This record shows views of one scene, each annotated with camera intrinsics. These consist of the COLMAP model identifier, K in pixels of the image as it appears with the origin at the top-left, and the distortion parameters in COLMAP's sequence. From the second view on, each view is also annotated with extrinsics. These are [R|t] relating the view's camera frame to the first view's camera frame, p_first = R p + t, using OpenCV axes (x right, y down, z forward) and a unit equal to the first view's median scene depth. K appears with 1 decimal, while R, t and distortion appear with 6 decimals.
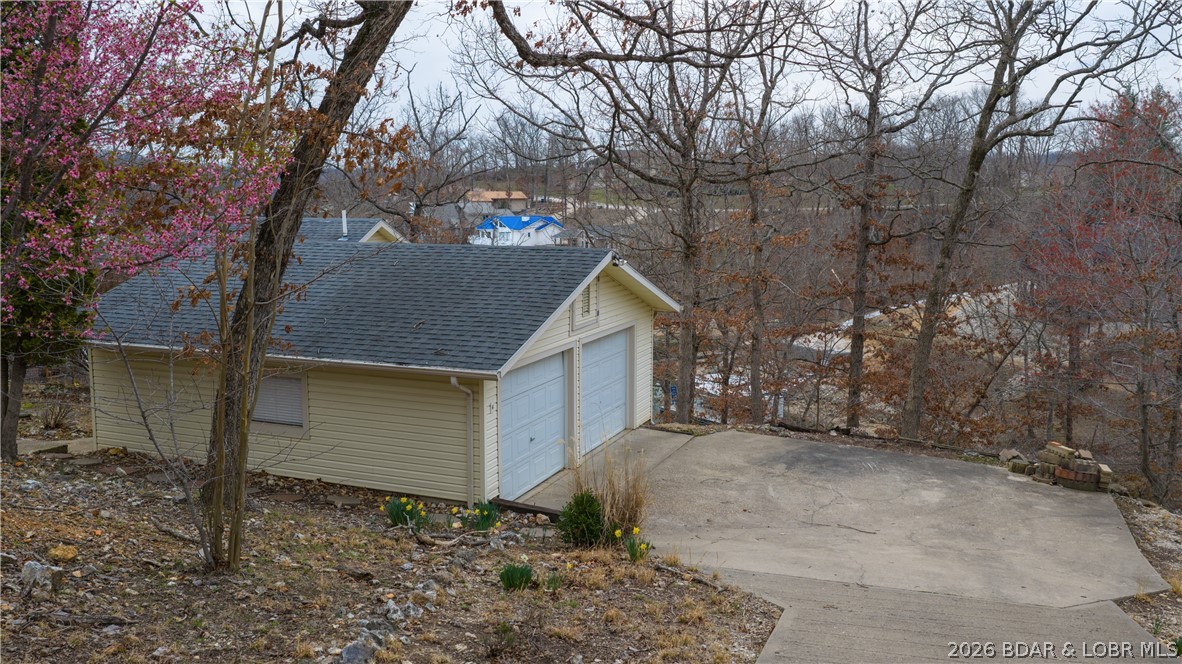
lens RADIAL K [[975.5, 0, 591.0], [0, 975.5, 332.0], [0, 0, 1]] dist [0.009027, -0.039846]
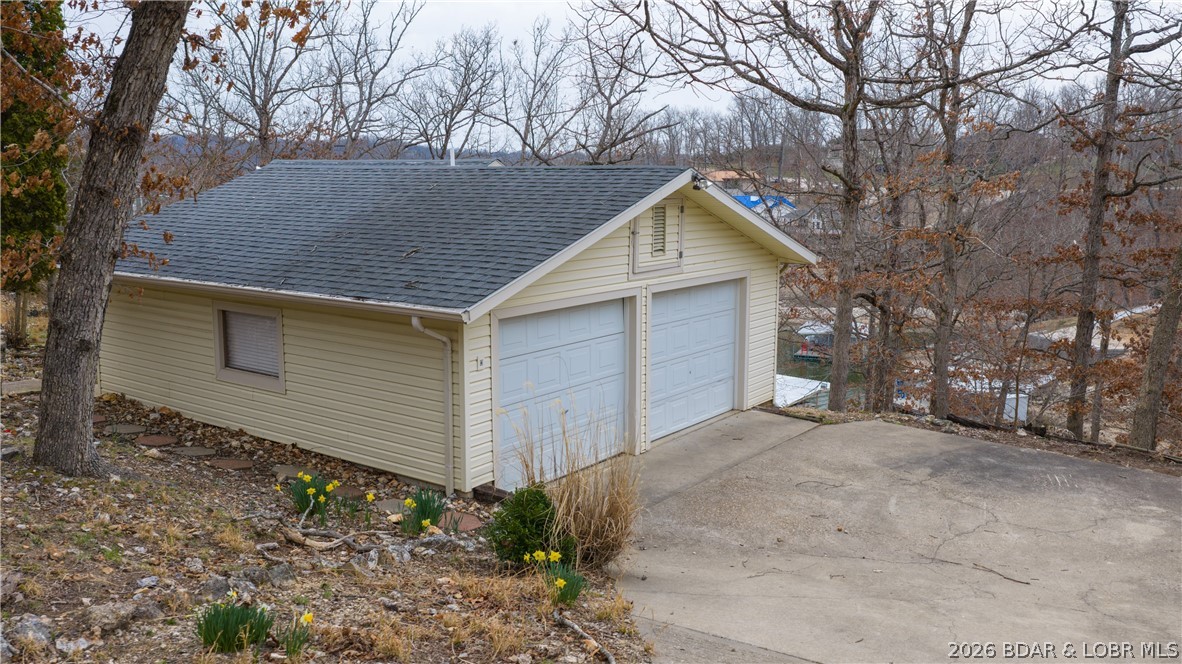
lens RADIAL K [[975.5, 0, 591.0], [0, 975.5, 332.0], [0, 0, 1]] dist [0.009027, -0.039846]
pose [[0.970067, 0.039083, -0.239673, 0.131629], [-0.035466, 0.999183, 0.019387, 0.030737], [0.240235, -0.010307, 0.970660, 0.252494]]
